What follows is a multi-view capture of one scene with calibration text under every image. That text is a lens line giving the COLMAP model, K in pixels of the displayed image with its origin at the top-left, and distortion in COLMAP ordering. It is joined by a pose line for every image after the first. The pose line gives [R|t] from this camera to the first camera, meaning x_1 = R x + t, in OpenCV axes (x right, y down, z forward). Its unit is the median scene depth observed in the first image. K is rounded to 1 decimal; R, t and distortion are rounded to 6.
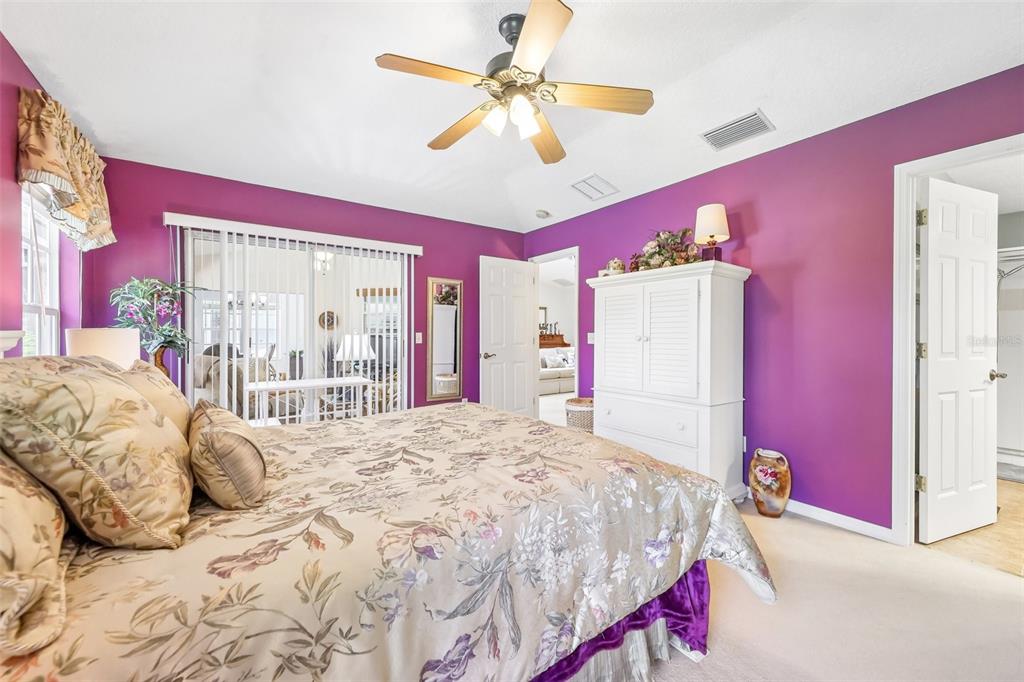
lens RADIAL K [[412.2, 0, 511.4], [0, 412.2, 337.5], [0, 0, 1]] dist [0.005939, -0.000530]
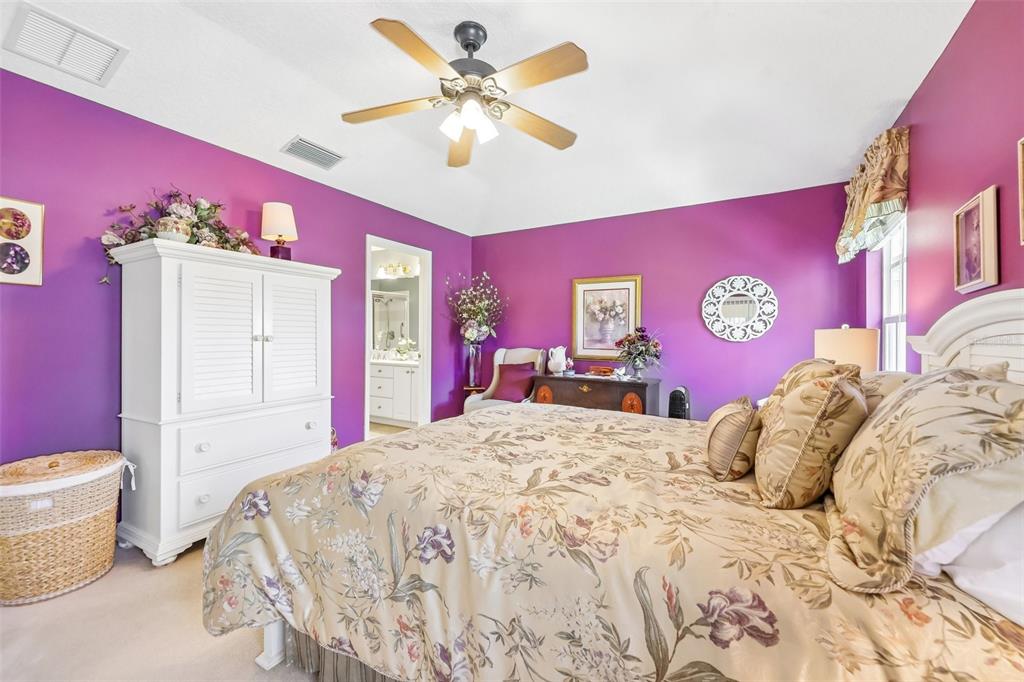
lens RADIAL K [[412.2, 0, 512.9], [0, 412.2, 331.7], [0, 0, 1]] dist [0.005939, -0.000530]
pose [[-0.443410, -0.010755, 0.896254, -1.042602], [-0.005501, 0.999942, 0.009277, -0.039284], [-0.896302, -0.000817, -0.443443, 1.486757]]
